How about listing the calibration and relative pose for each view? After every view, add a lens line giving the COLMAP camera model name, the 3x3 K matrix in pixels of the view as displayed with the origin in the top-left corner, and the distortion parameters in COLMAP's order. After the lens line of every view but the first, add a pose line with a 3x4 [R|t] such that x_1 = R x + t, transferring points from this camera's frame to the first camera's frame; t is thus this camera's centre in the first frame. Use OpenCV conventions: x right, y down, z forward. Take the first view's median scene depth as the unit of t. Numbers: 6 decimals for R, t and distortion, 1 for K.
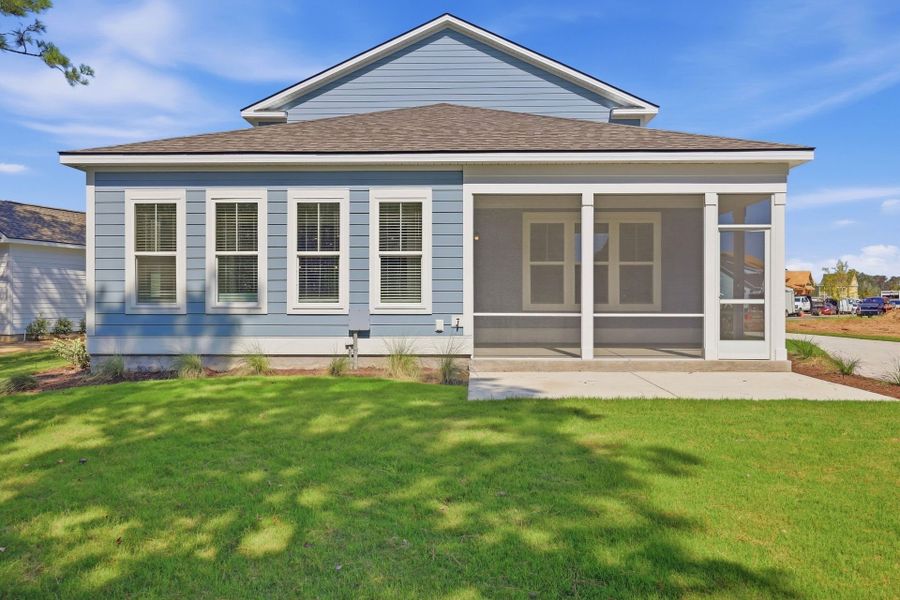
lens RADIAL K [[656.8, 0, 450.0], [0, 656.8, 300.0], [0, 0, 1]] dist [-0.004508, -0.000557]
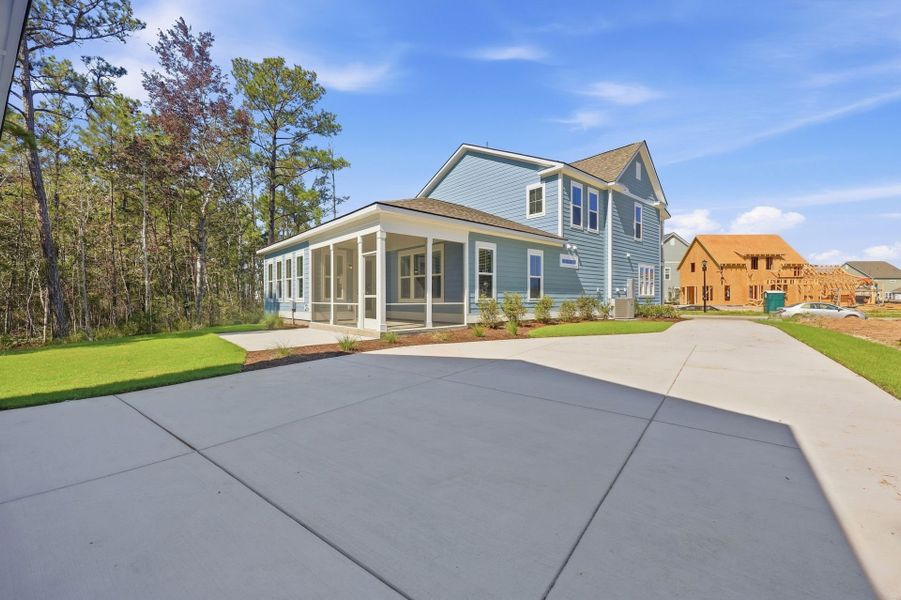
lens RADIAL K [[363.8, 0, 450.5], [0, 363.8, 300.0], [0, 0, 1]] dist [-0.001812, 0.000078]
pose [[0.696451, -0.007916, -0.717560, 0.986201], [0.005458, 0.999969, -0.005734, 0.015488], [0.717583, 0.000077, 0.696473, 0.363897]]
